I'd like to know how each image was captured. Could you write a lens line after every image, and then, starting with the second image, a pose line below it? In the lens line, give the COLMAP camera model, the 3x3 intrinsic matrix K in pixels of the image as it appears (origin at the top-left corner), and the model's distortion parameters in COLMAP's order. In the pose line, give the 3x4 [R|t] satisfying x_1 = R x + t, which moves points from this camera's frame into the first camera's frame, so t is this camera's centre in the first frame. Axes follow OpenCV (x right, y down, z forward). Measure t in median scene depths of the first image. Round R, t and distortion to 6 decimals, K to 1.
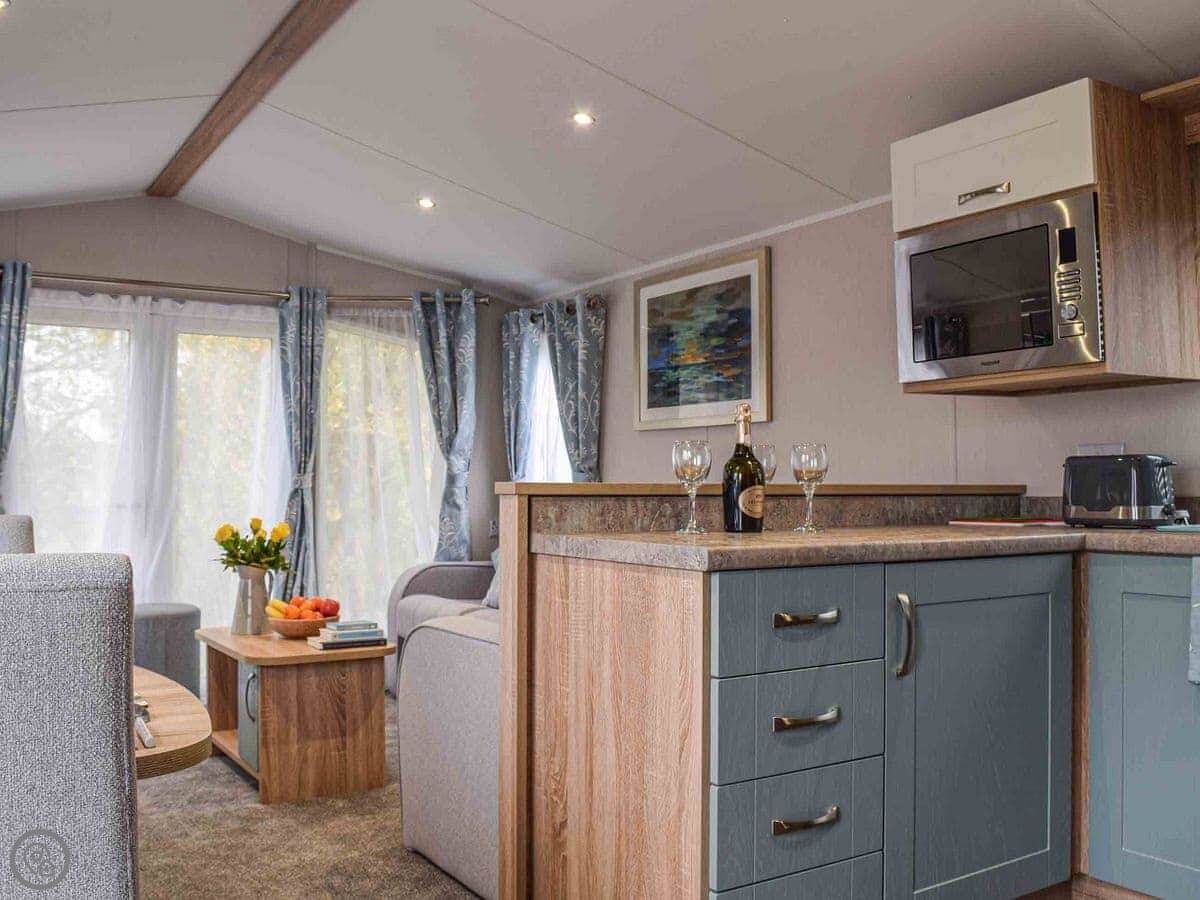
lens RADIAL K [[1109.6, 0, 600.0], [0, 1109.6, 450.0], [0, 0, 1]] dist [-0.094068, 0.009559]
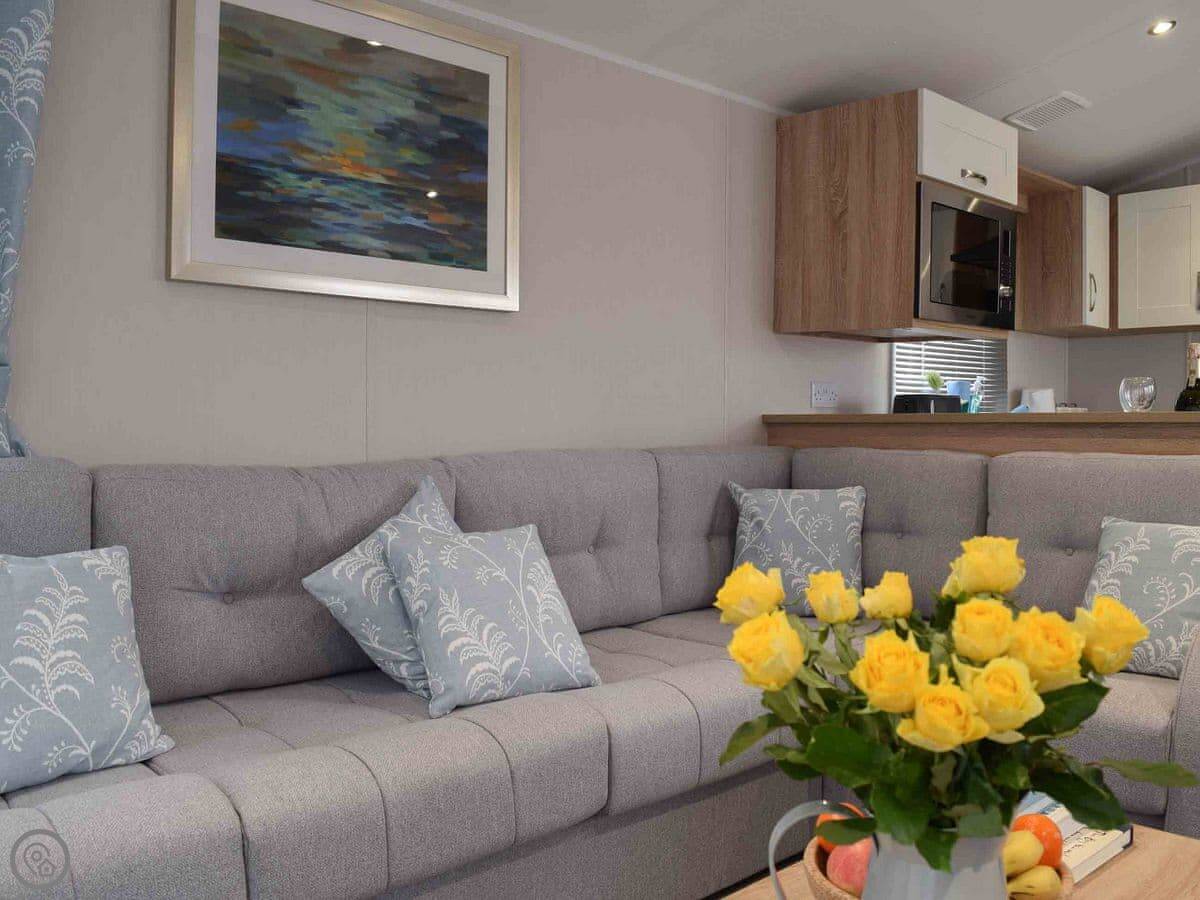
lens RADIAL K [[1054.4, 0, 600.0], [0, 1054.4, 450.0], [0, 0, 1]] dist [-0.095599, 0.004053]
pose [[-0.179958, -0.024338, 0.983373, -0.422375], [-0.036999, 0.999154, 0.017958, 0.038096], [-0.982978, -0.033152, -0.180706, 0.947279]]
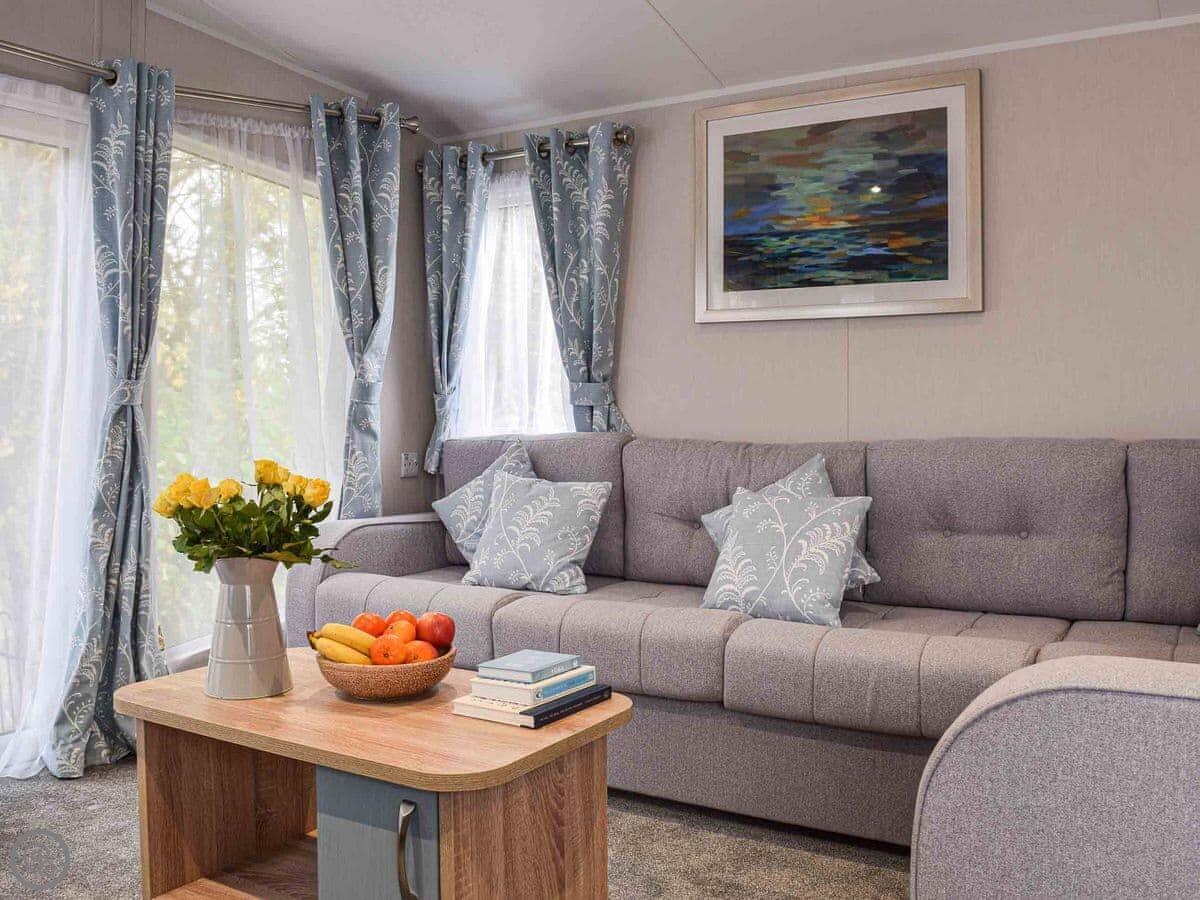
lens RADIAL K [[1078.6, 0, 625.4], [0, 1078.6, 417.8], [0, 0, 1]] dist [-0.096957, 0.014352]
pose [[0.895945, -0.001338, 0.444163, -0.325364], [-0.015555, 0.999288, 0.034387, 0.020437], [-0.443892, -0.037718, 0.895286, 0.428082]]
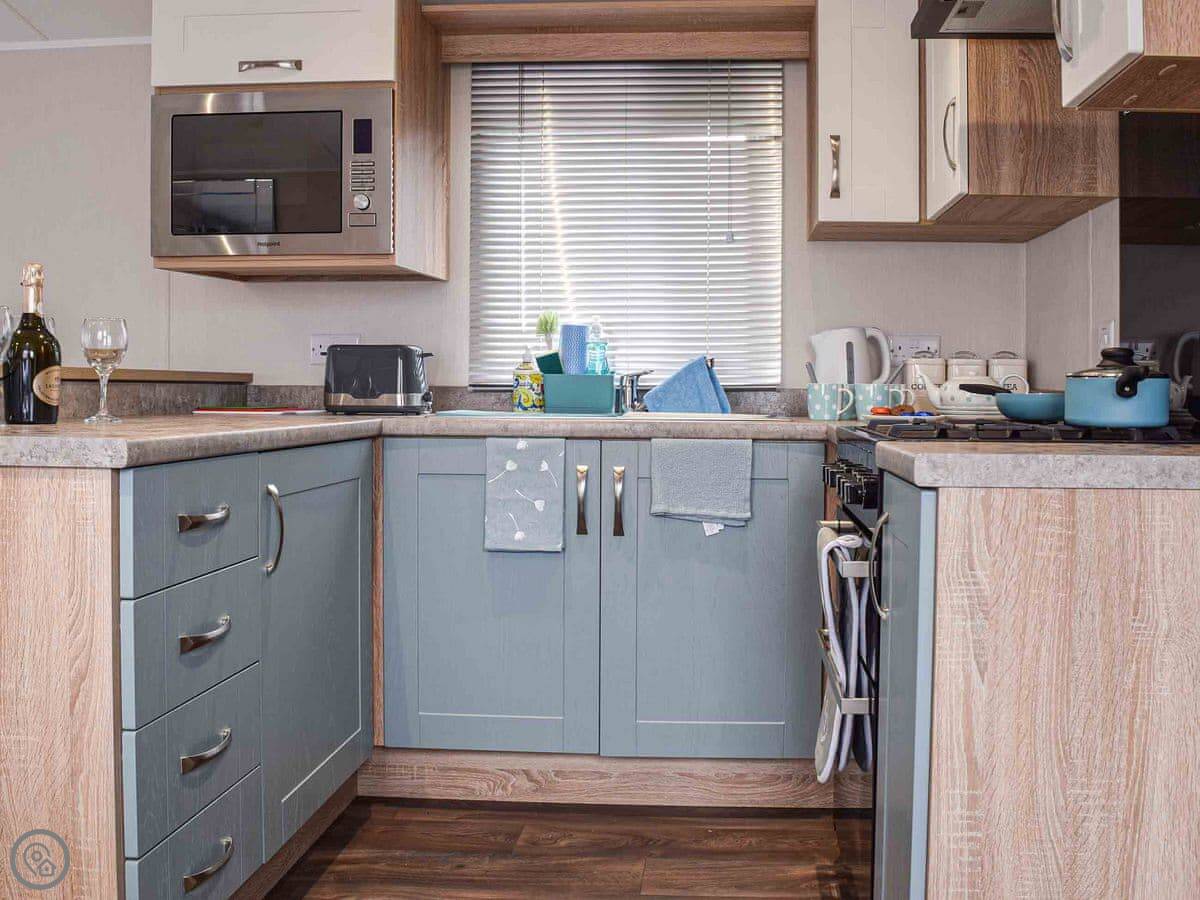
lens RADIAL K [[1090.1, 0, 682.6], [0, 1090.1, 402.9], [0, 0, 1]] dist [-0.044232, -0.003870]
pose [[0.588277, -0.006909, 0.808630, -0.116574], [-0.034960, 0.998811, 0.033967, 0.008466], [-0.807903, -0.048252, 0.587336, 0.084984]]
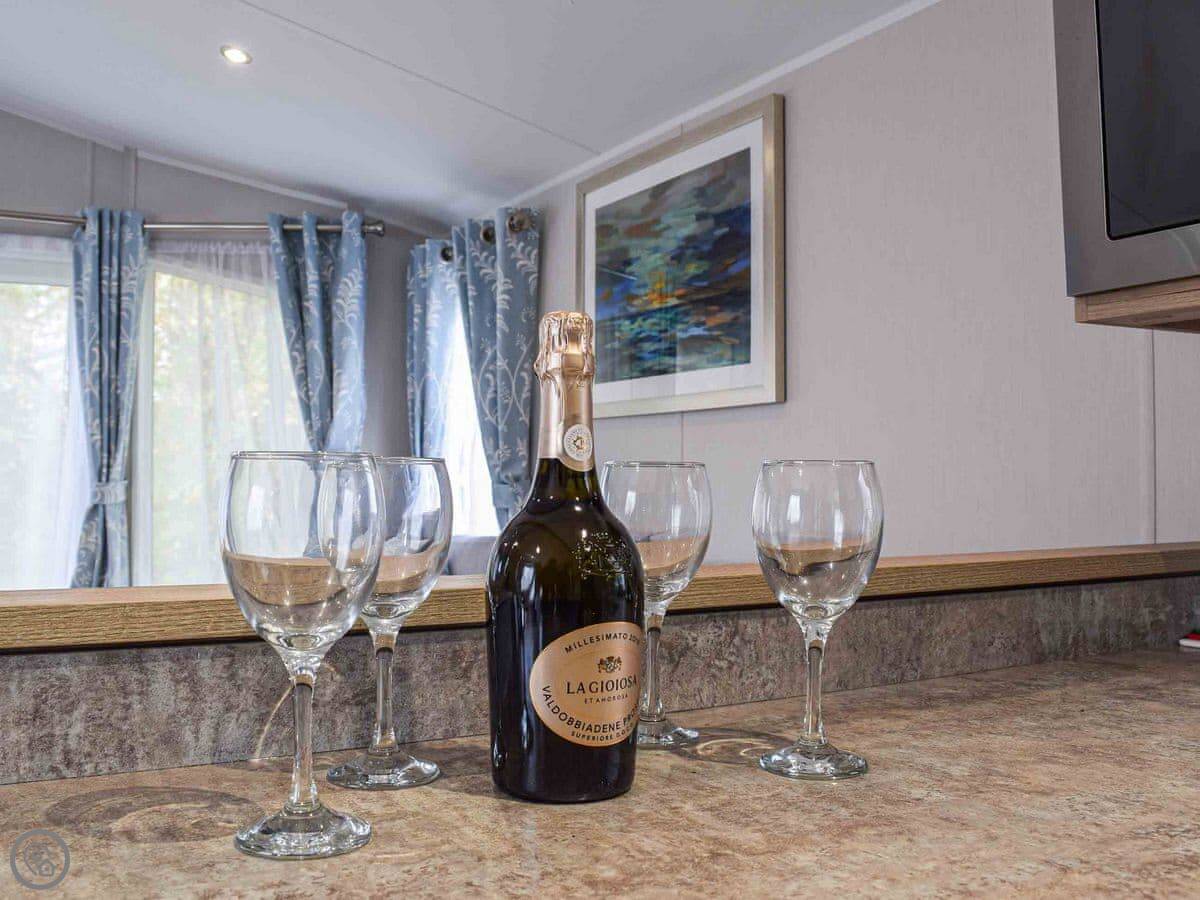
lens RADIAL K [[1117.0, 0, 600.0], [0, 1117.0, 450.0], [0, 0, 1]] dist [-0.082316, 0.001815]
pose [[0.998745, 0.002677, -0.050009, 0.079959], [-0.002288, 0.999967, 0.007829, -0.005378], [0.050028, -0.007705, 0.998718, 0.383746]]
